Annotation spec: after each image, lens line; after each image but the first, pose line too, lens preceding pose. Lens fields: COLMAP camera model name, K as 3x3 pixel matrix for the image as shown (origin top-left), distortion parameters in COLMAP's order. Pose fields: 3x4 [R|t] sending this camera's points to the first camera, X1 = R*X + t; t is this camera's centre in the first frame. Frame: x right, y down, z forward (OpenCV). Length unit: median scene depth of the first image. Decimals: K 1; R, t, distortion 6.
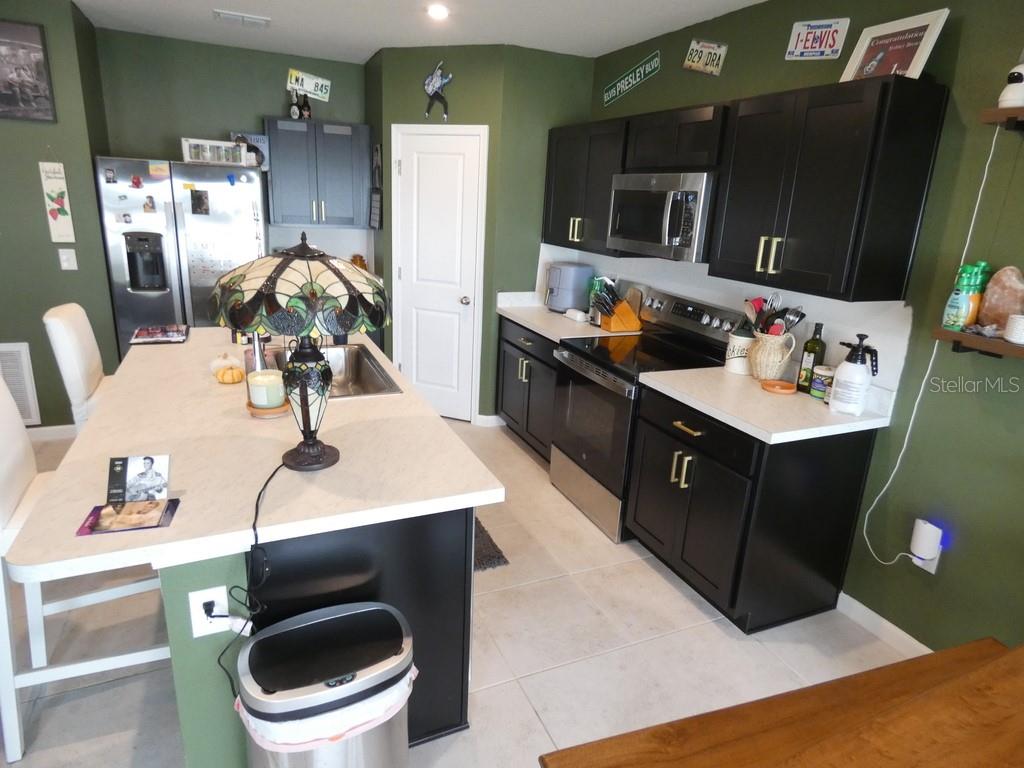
lens RADIAL K [[613.7, 0, 513.5], [0, 613.7, 382.4], [0, 0, 1]] dist [-0.017805, 0.000468]
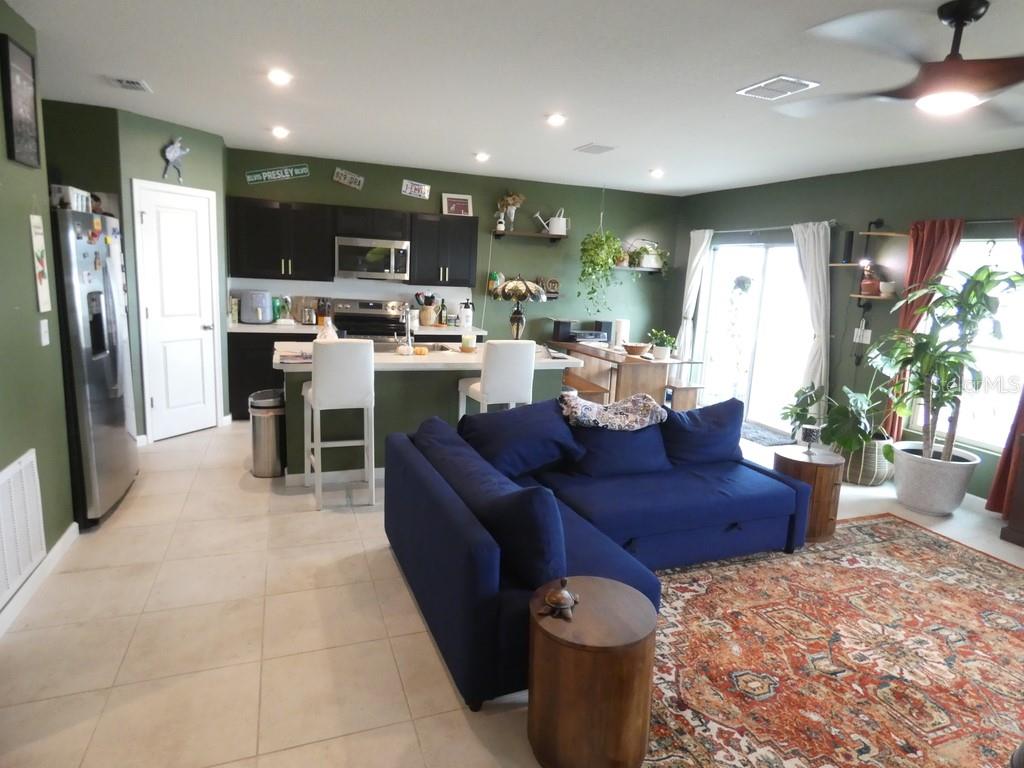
lens RADIAL K [[613.7, 0, 512.6], [0, 613.7, 382.8], [0, 0, 1]] dist [-0.017805, 0.000468]
pose [[0.062908, -0.231849, 0.970715, -1.716830], [0.235475, 0.948629, 0.211314, -0.194598], [-0.969842, 0.215286, 0.114271, 0.389616]]
